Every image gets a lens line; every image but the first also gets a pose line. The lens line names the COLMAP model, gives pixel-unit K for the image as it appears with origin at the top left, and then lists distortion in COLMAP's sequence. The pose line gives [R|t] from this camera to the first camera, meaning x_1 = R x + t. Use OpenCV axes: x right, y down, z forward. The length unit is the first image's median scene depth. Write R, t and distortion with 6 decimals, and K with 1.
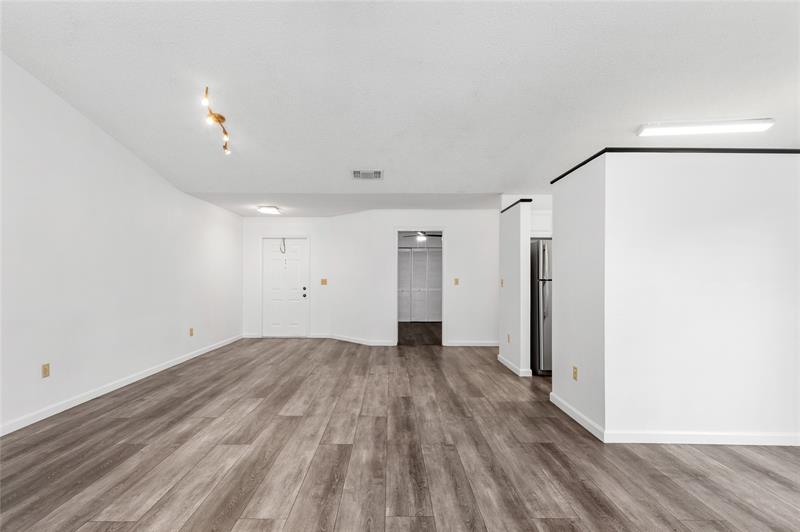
lens RADIAL K [[365.1, 0, 387.9], [0, 365.1, 278.9], [0, 0, 1]] dist [0.013158, -0.002201]
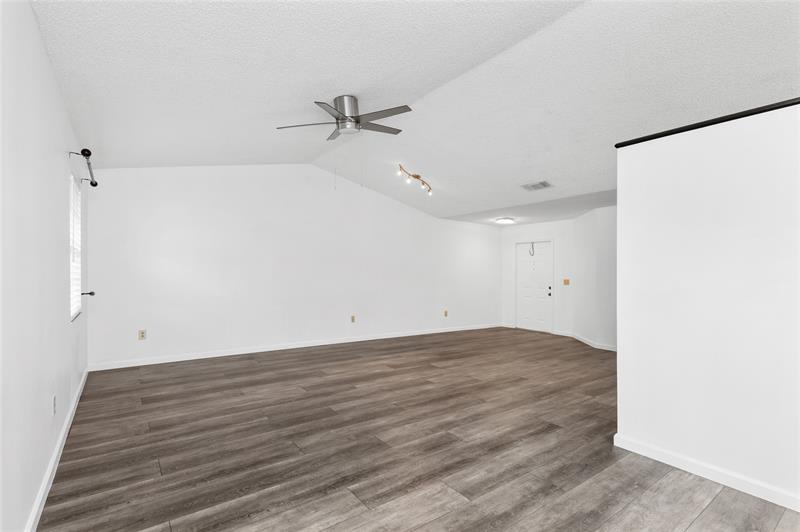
lens RADIAL K [[365.1, 0, 392.2], [0, 365.1, 294.5], [0, 0, 1]] dist [0.013158, -0.002201]
pose [[0.594967, 0.050857, -0.802140, 0.877267], [-0.020168, 0.998627, 0.048355, 0.005826], [0.803497, -0.012592, 0.595175, -0.052294]]
